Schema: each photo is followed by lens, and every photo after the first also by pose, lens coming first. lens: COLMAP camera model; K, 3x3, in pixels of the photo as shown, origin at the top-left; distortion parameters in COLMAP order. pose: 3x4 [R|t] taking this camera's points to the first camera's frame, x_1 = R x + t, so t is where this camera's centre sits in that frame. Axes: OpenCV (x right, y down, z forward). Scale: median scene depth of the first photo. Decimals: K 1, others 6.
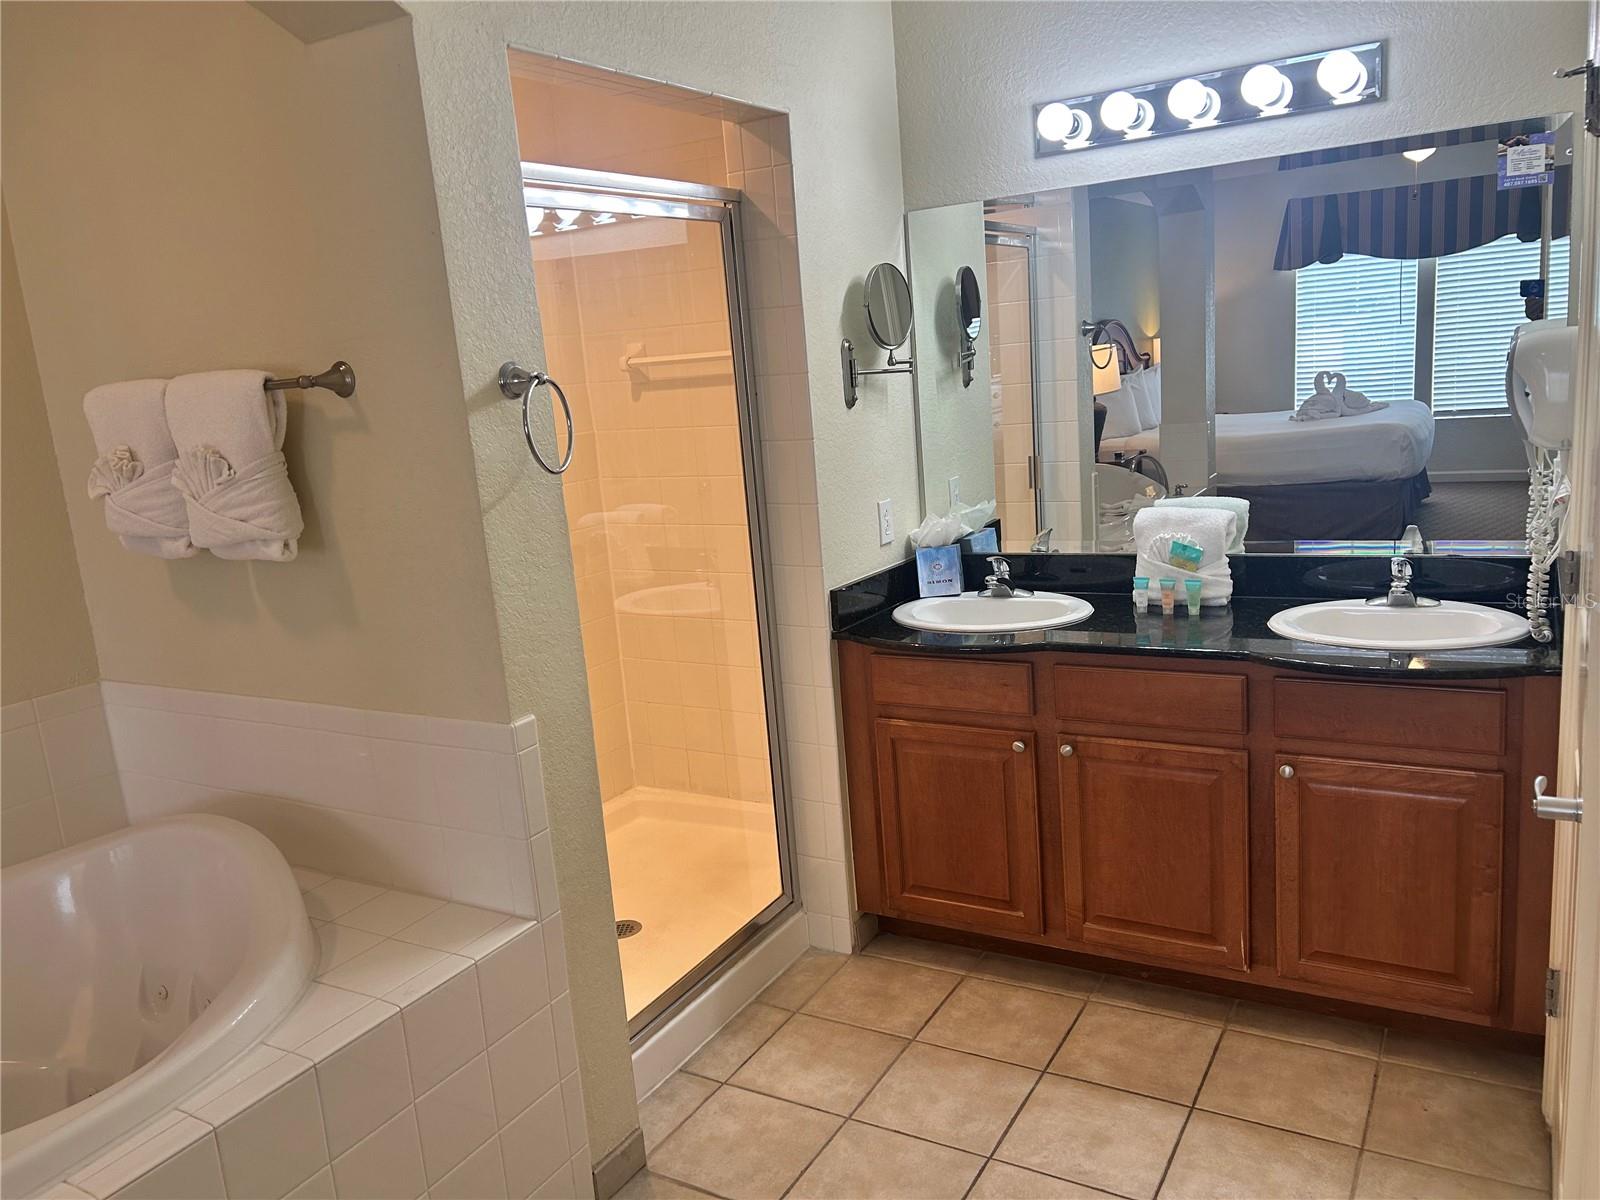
lens RADIAL K [[1217.9, 0, 795.6], [0, 1217.9, 598.7], [0, 0, 1]] dist [0.043146, -0.052693]
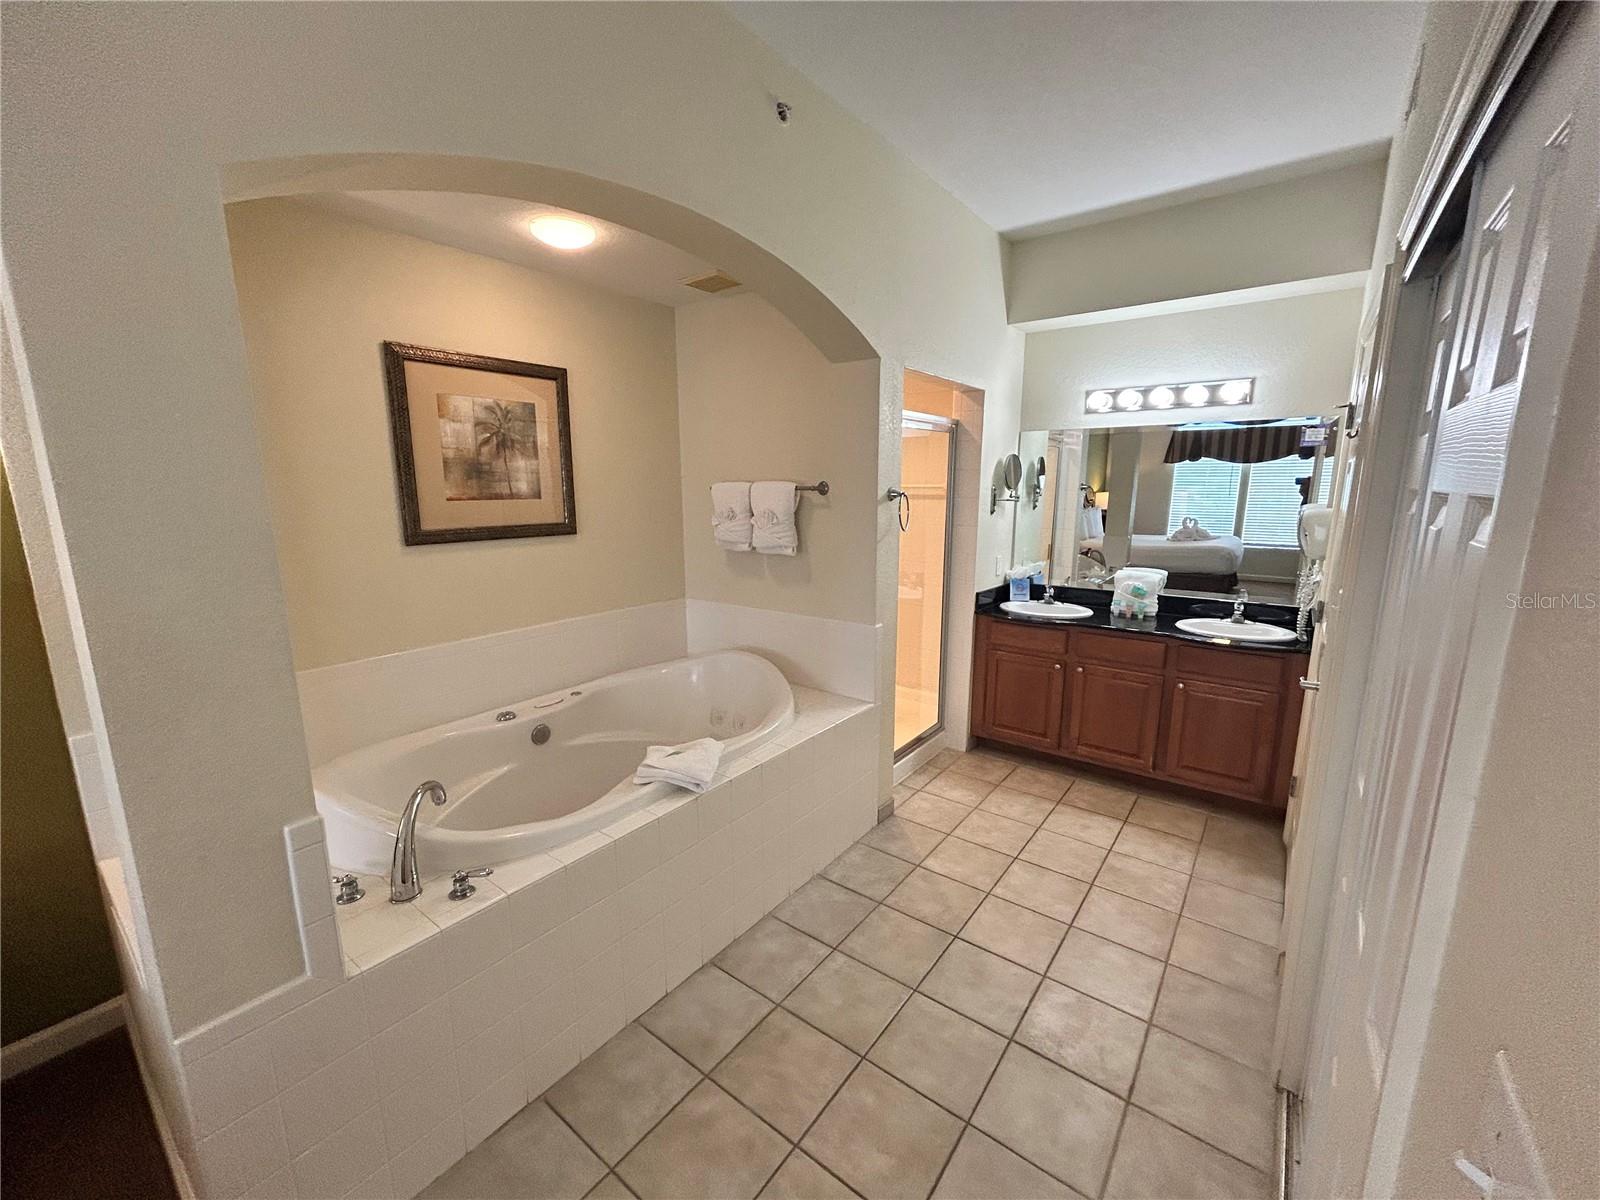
lens RADIAL K [[644.5, 0, 799.1], [0, 644.5, 602.5], [0, 0, 1]] dist [-0.004310, 0.000264]
pose [[0.988764, 0.101479, -0.109766, -0.183083], [-0.102427, 0.994736, -0.003019, 0.054511], [0.108882, 0.014228, 0.993953, -0.276542]]
